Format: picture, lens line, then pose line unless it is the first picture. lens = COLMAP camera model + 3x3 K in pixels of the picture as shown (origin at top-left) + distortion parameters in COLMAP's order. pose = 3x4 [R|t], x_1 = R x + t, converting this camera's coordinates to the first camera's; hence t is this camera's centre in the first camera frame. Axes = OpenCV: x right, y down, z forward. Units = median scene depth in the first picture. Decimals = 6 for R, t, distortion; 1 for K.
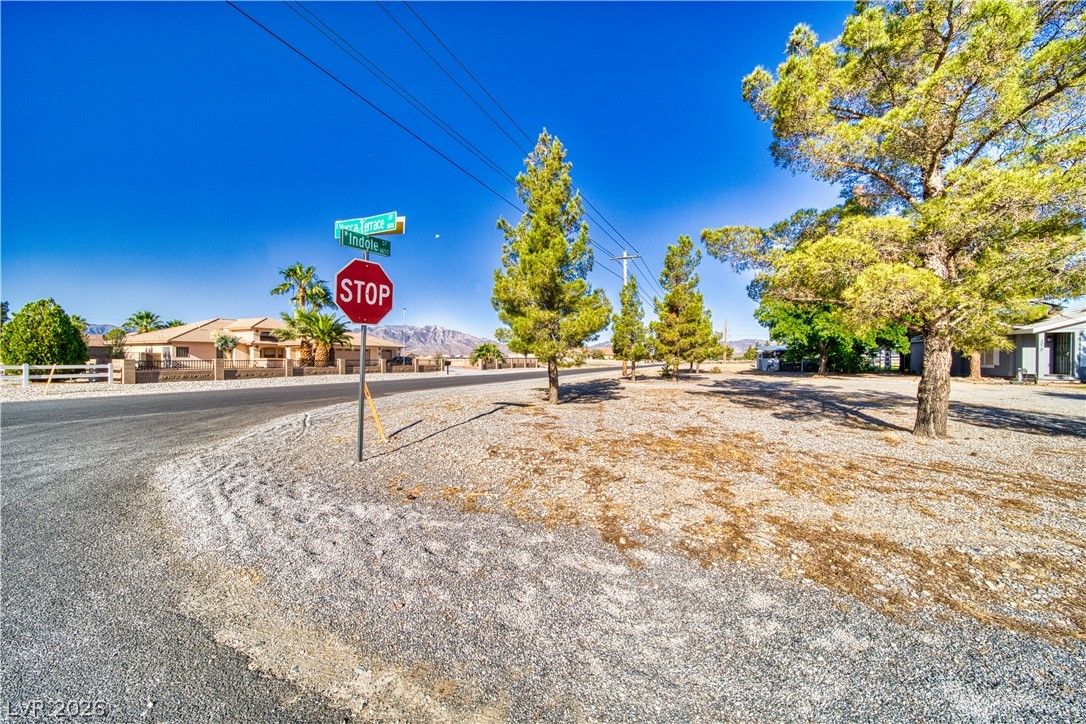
lens RADIAL K [[380.4, 0, 542.2], [0, 380.4, 359.4], [0, 0, 1]] dist [-0.001928, -0.000098]
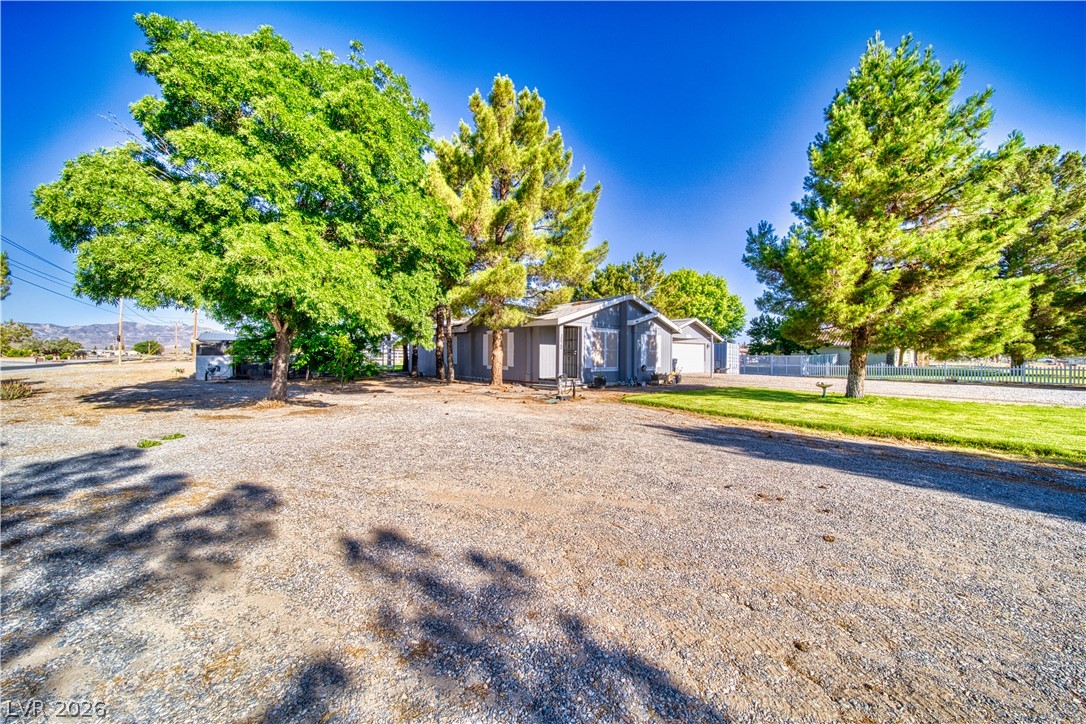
lens RADIAL K [[380.4, 0, 542.2], [0, 380.4, 359.4], [0, 0, 1]] dist [-0.001928, -0.000098]
pose [[0.425645, -0.005538, 0.904873, 0.525056], [-0.004296, 0.999958, 0.008141, -0.006780], [-0.904880, -0.007353, 0.425603, 0.612032]]
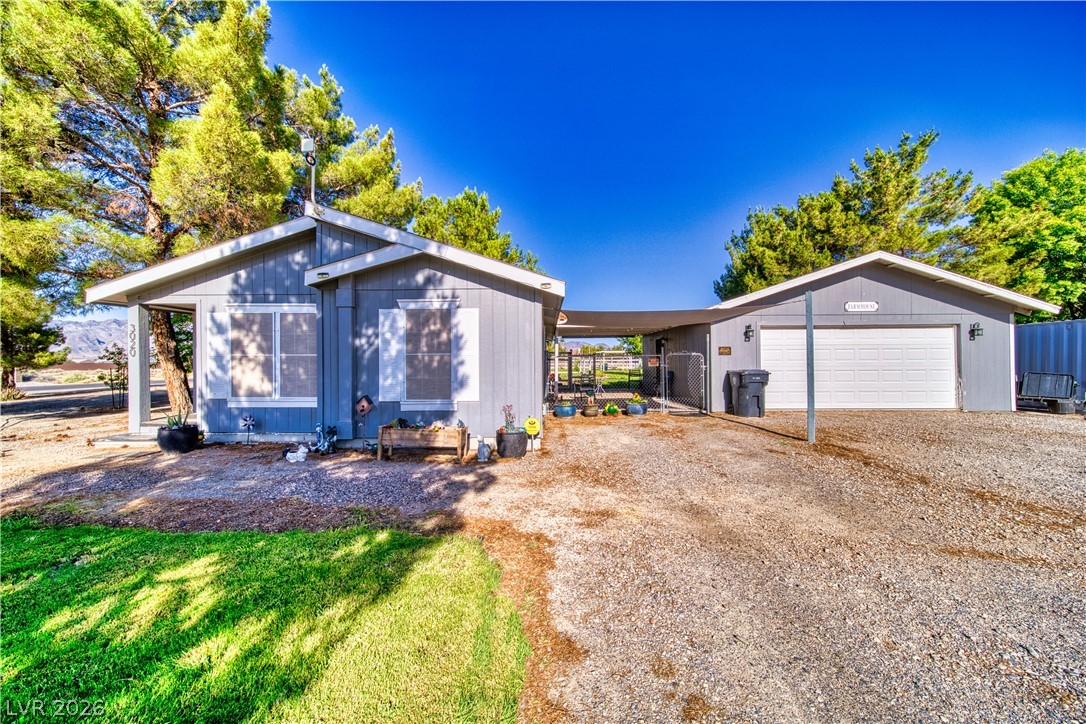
lens RADIAL K [[380.4, 0, 542.2], [0, 380.4, 359.4], [0, 0, 1]] dist [-0.001928, -0.000098]
pose [[0.919982, -0.005301, 0.391924, 1.312205], [0.007399, 0.999965, -0.003843, -0.016329], [-0.391890, 0.006435, 0.919990, 0.463791]]
